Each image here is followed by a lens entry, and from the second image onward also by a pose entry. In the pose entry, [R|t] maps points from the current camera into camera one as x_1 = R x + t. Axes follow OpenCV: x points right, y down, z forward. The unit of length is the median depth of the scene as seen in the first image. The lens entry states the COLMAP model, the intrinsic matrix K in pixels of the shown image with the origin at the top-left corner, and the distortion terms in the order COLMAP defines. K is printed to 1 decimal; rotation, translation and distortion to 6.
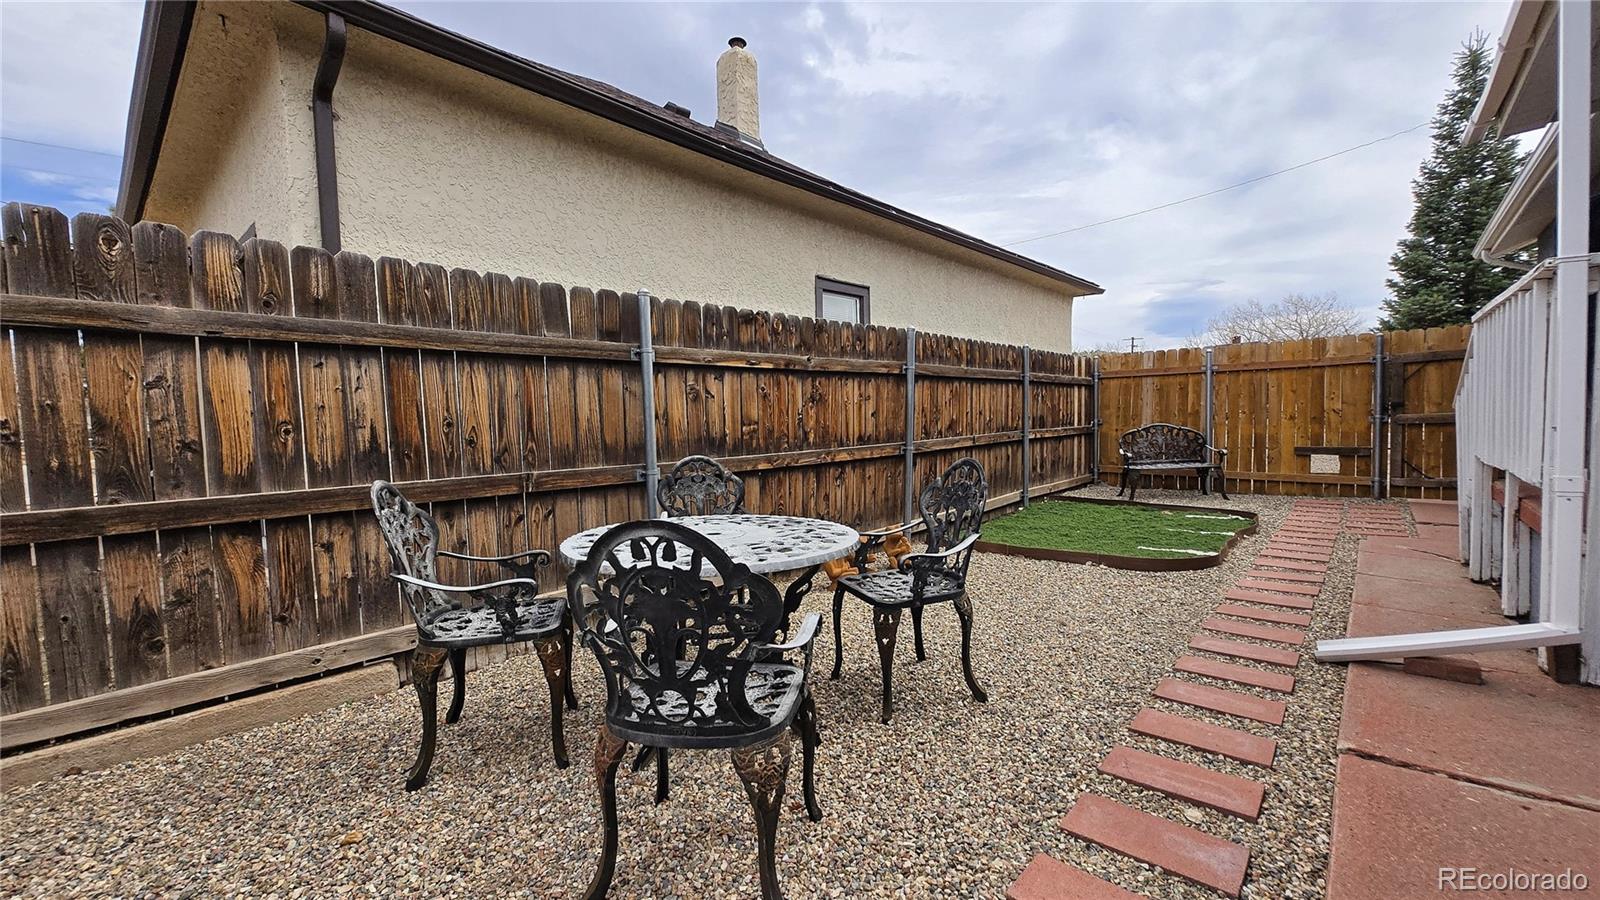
lens RADIAL K [[656.5, 0, 780.4], [0, 656.5, 444.7], [0, 0, 1]] dist [-0.001104, 0.000027]
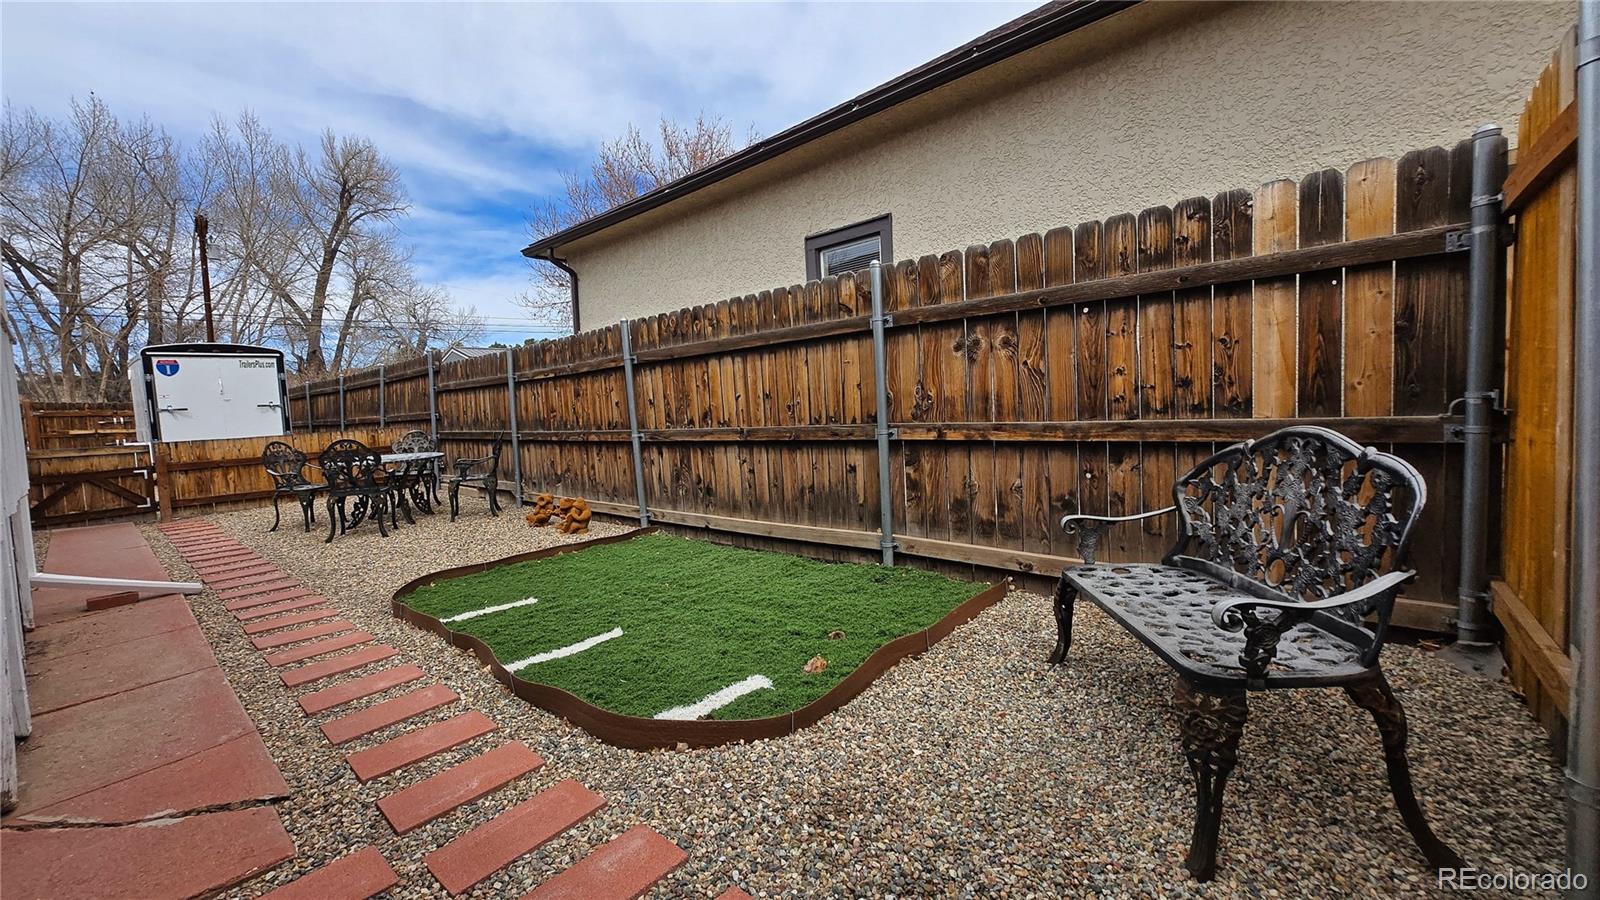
lens RADIAL K [[624.4, 0, 782.6], [0, 624.4, 444.1], [0, 0, 1]] dist [-0.000468, -0.000177]
pose [[0.017667, 0.085888, -0.996148, 0.960066], [0.008033, 0.996259, 0.086040, -0.052420], [0.999812, -0.009522, 0.016911, 0.982807]]
